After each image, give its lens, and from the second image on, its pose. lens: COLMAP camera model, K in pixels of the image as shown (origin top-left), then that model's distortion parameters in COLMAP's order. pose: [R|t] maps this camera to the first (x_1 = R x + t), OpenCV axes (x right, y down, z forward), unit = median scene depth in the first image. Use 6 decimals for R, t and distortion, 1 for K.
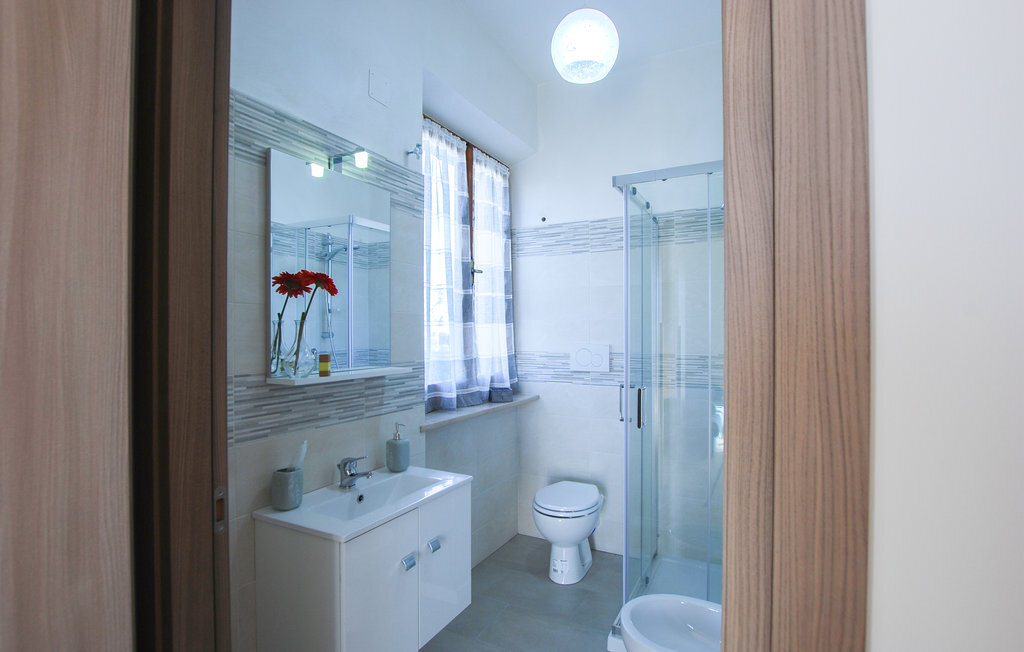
lens RADIAL K [[507.7, 0, 510.7], [0, 507.7, 351.5], [0, 0, 1]] dist [0.000545, 0.000117]
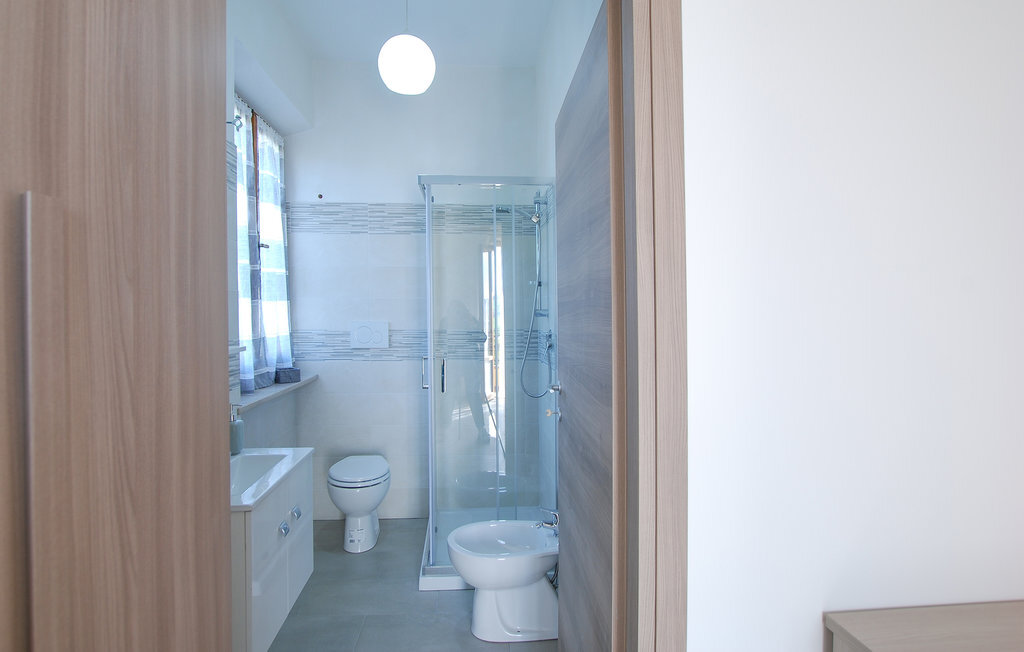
lens RADIAL K [[492.8, 0, 562.6], [0, 492.8, 327.0], [0, 0, 1]] dist [-0.000666, -0.000077]
pose [[0.819901, -0.013792, 0.572340, -0.126801], [0.016097, 0.999870, 0.001035, 0.001492], [-0.572280, 0.008365, 0.820016, -0.070425]]
